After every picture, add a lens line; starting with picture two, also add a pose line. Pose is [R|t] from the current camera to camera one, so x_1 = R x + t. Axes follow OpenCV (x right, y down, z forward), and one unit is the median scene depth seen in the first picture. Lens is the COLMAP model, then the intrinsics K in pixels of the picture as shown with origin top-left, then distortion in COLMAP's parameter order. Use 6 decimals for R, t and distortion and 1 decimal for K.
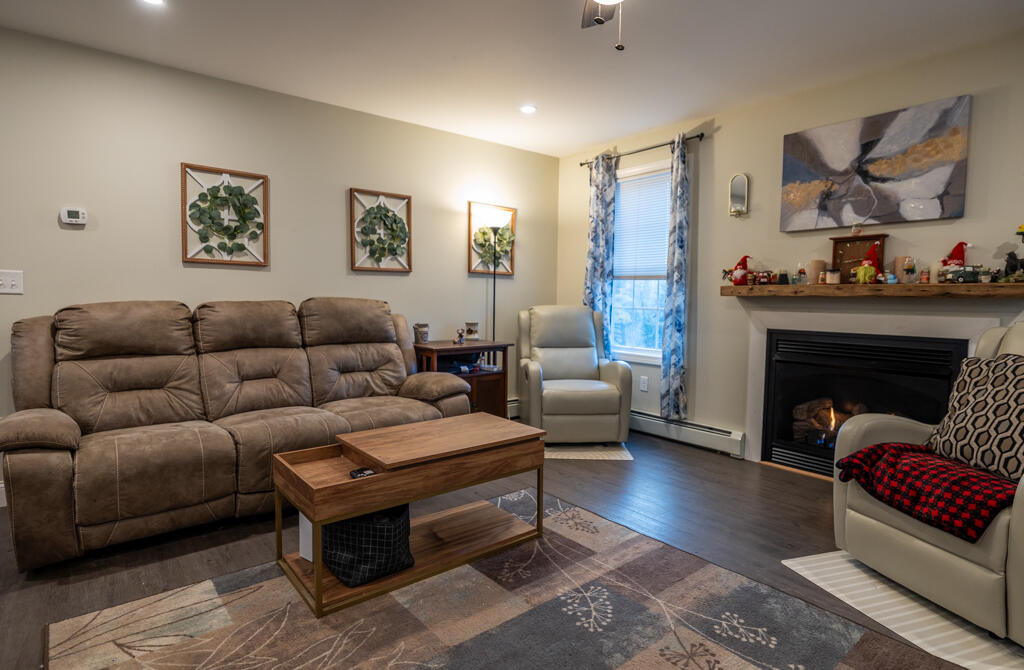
lens RADIAL K [[531.4, 0, 502.1], [0, 531.4, 332.9], [0, 0, 1]] dist [-0.002097, -0.000024]
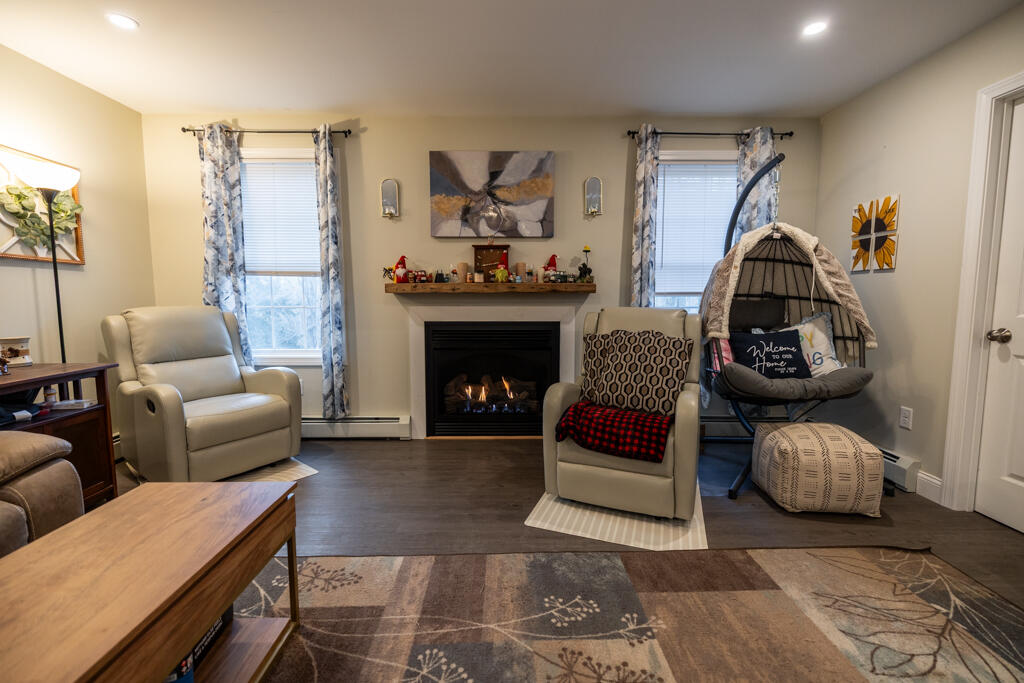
lens RADIAL K [[442.0, 0, 512.7], [0, 442.0, 336.4], [0, 0, 1]] dist [0.002007, 0.000077]
pose [[0.612751, -0.083931, 0.785807, -0.132522], [0.060826, 0.996404, 0.058994, -0.020612], [-0.787932, 0.011649, 0.615652, 0.270979]]
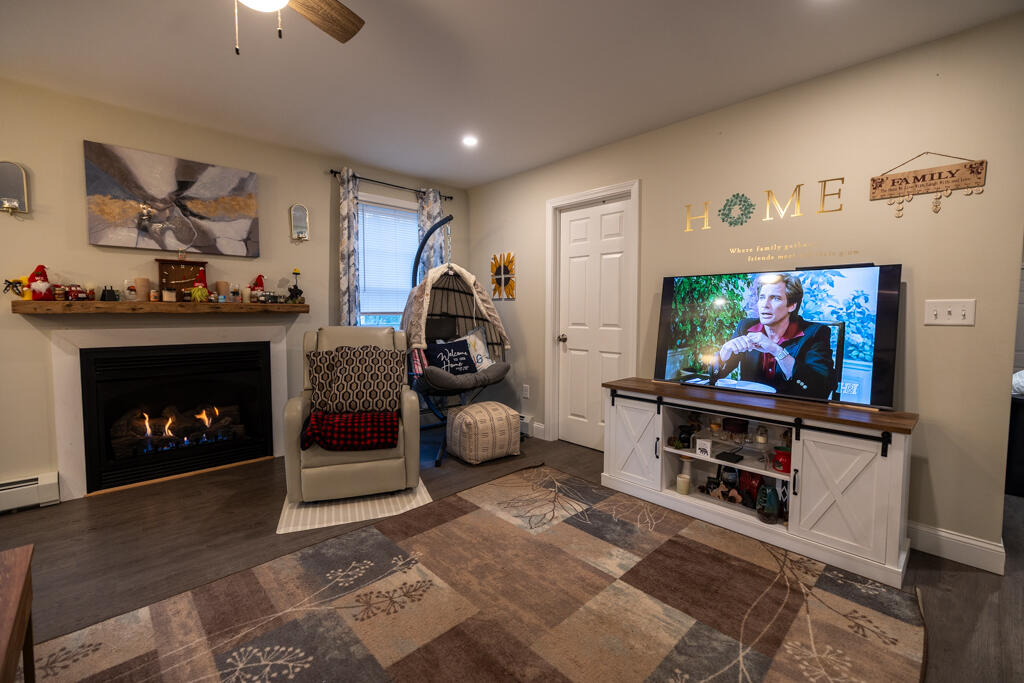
lens RADIAL K [[437.5, 0, 517.8], [0, 437.5, 335.4], [0, 0, 1]] dist [0.000693, -0.000038]
pose [[-0.089652, -0.069479, 0.993547, -0.311712], [0.062061, 0.995236, 0.075197, -0.040620], [-0.994038, 0.068402, -0.084912, 0.320779]]
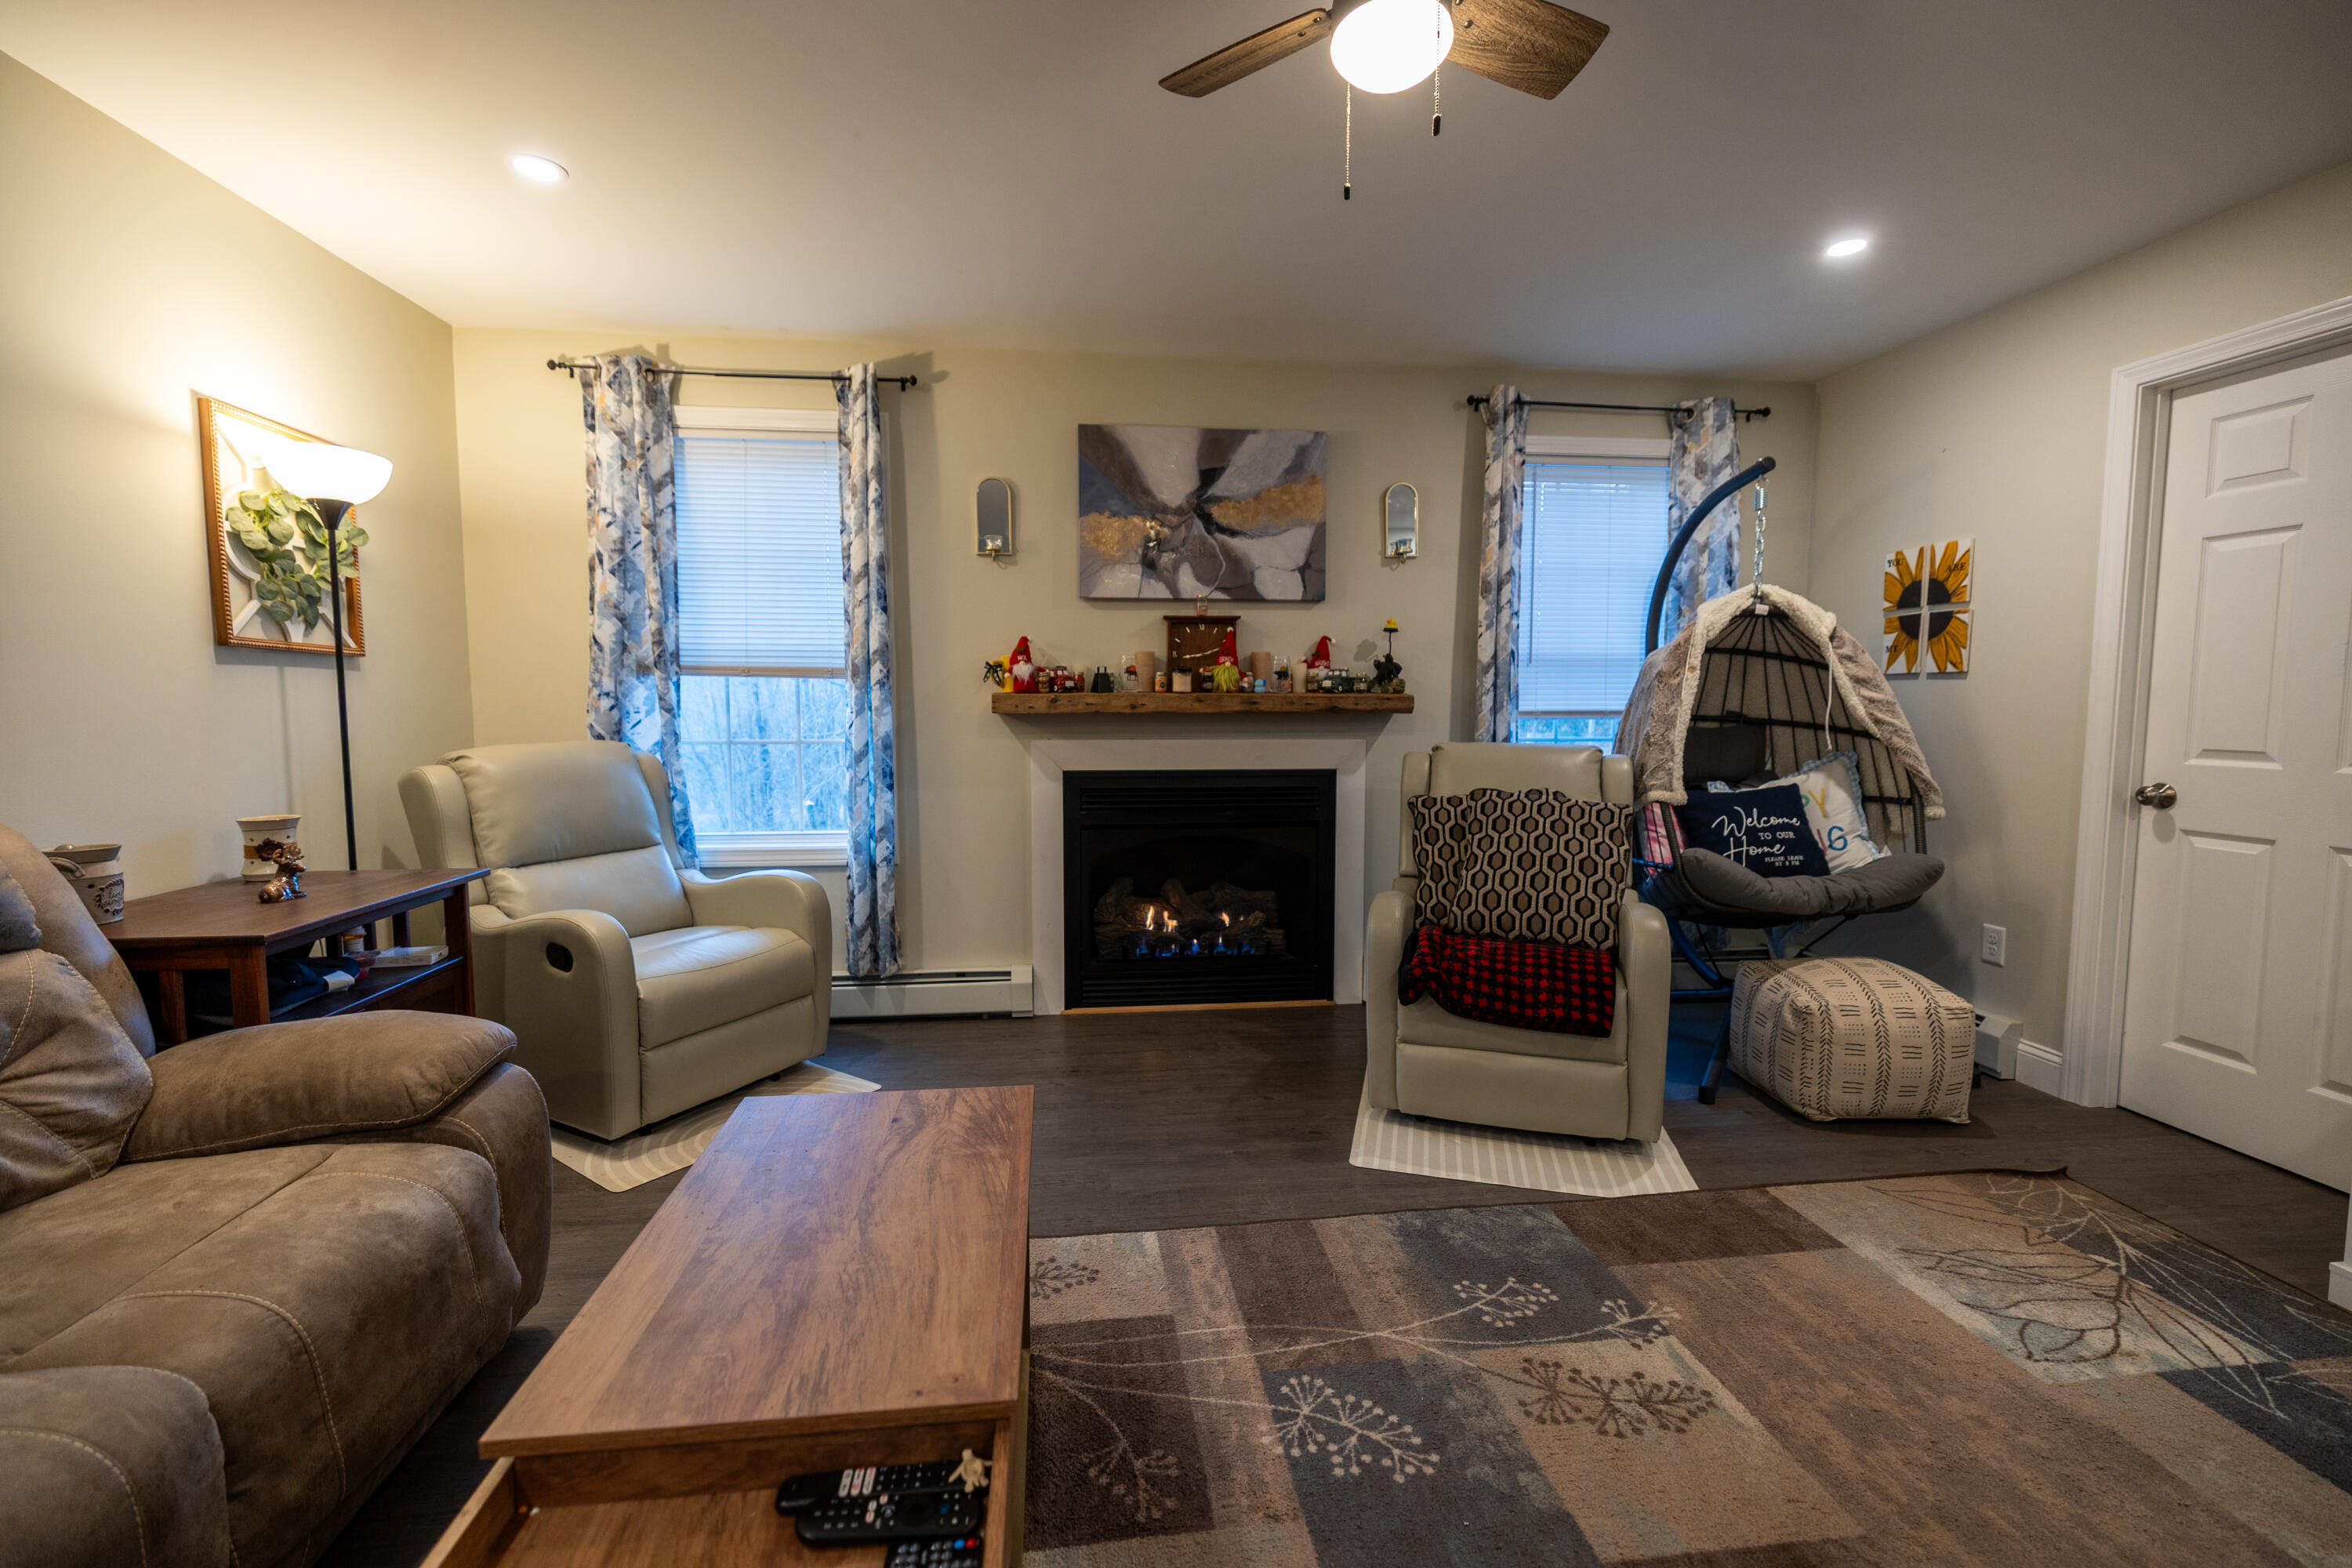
lens RADIAL K [[992.9, 0, 1173.3], [0, 992.9, 776.4], [0, 0, 1]] dist [0.001646, 0.000390]
pose [[0.529318, -0.077430, 0.844883, -0.315386], [0.062579, 0.996677, 0.052135, -0.049625], [-0.846112, 0.025276, 0.532405, 0.356432]]
